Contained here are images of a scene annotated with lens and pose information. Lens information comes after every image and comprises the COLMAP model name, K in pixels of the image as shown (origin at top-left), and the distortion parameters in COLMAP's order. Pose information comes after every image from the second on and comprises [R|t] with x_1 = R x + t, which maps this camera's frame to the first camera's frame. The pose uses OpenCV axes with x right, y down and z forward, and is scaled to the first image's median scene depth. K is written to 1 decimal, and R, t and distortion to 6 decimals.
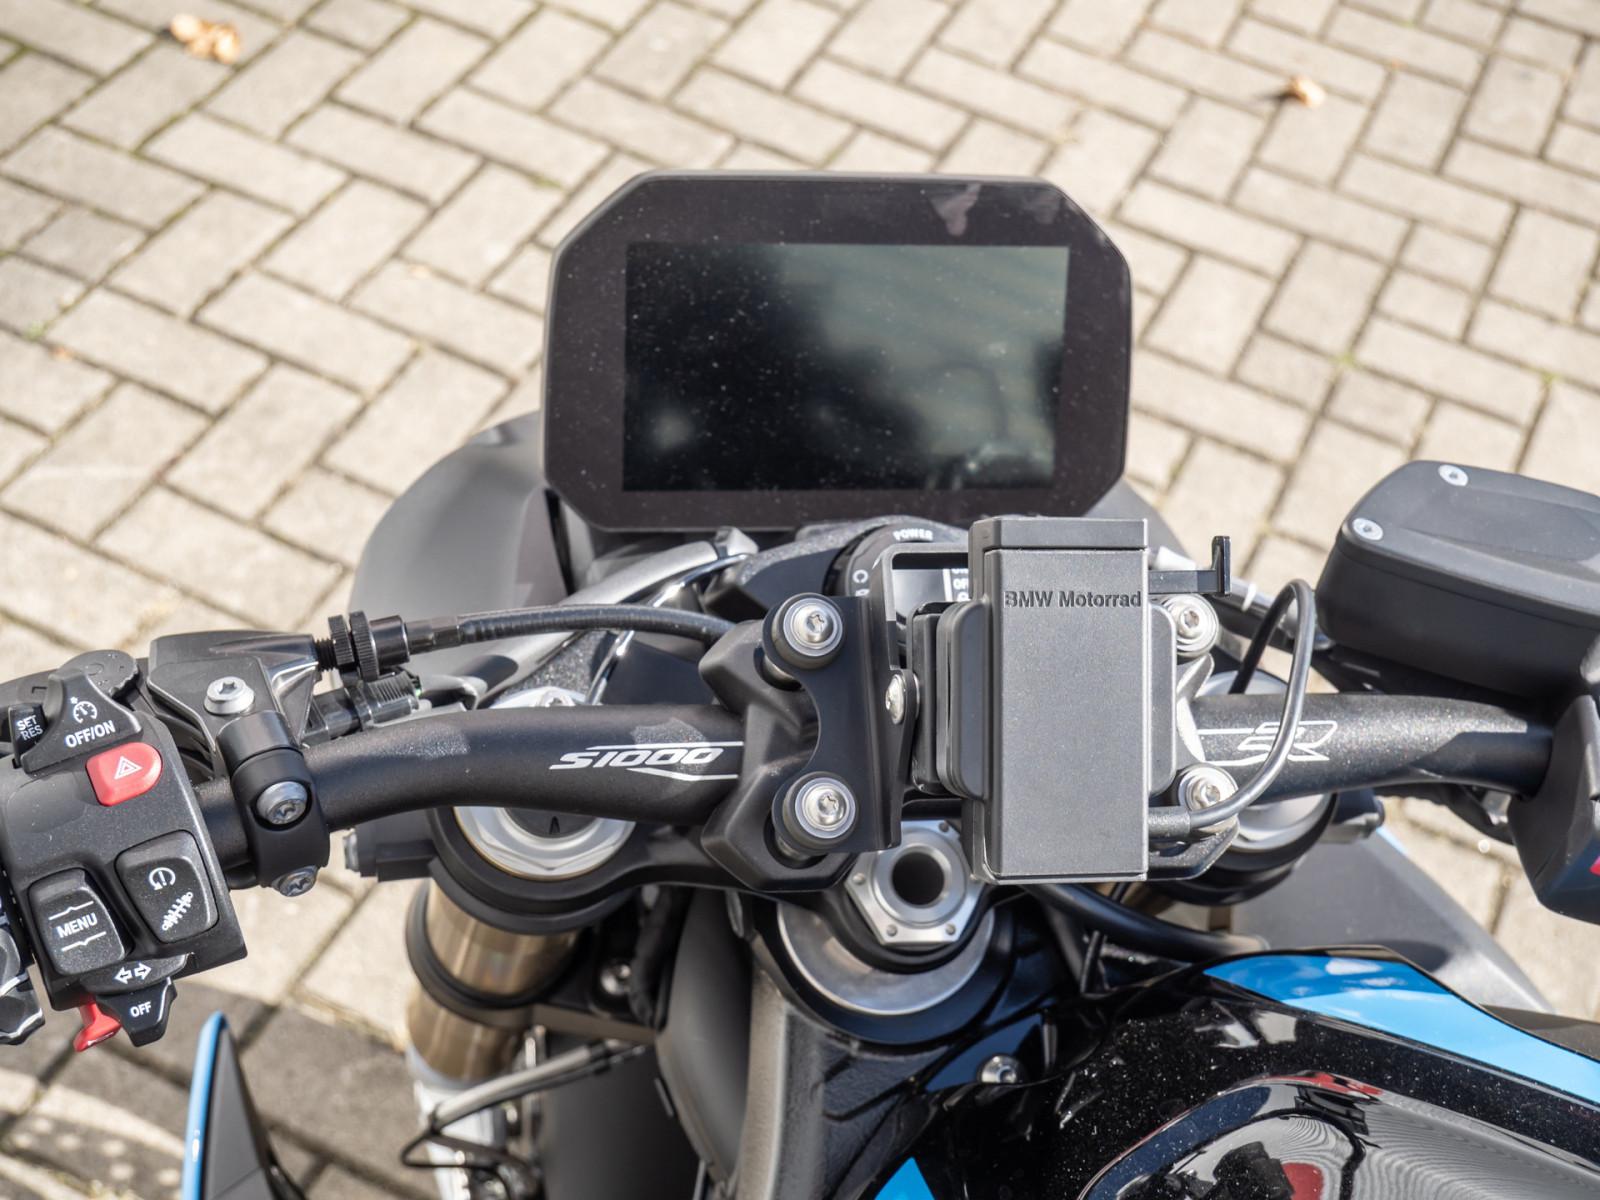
lens RADIAL K [[2334.3, 0, 785.3], [0, 2334.3, 616.7], [0, 0, 1]] dist [0.045821, 0.000000]
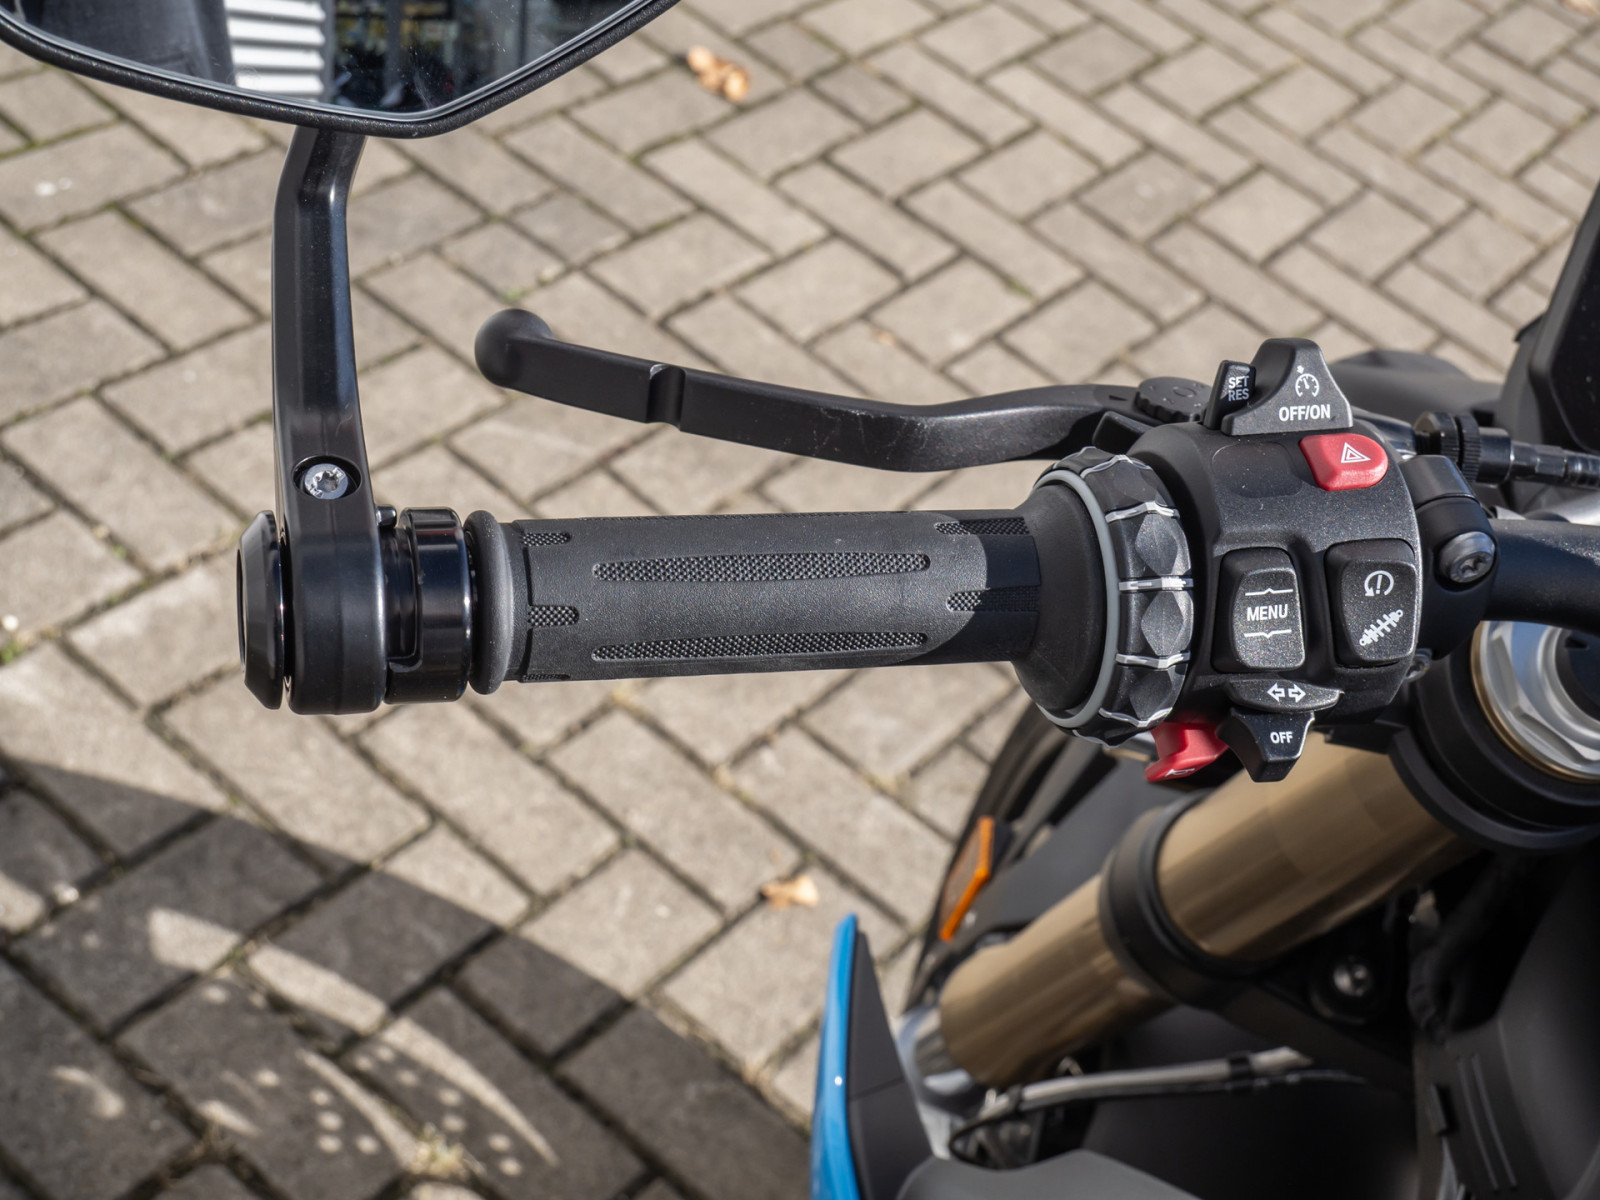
lens RADIAL K [[2334.3, 0, 799.3], [0, 2334.3, 604.3], [0, 0, 1]] dist [0.045821, 0.000000]
pose [[0.964287, 0.254229, -0.074282, -0.084983], [-0.260185, 0.961709, -0.086142, 0.051882], [0.049538, 0.102393, 0.993510, 0.030601]]
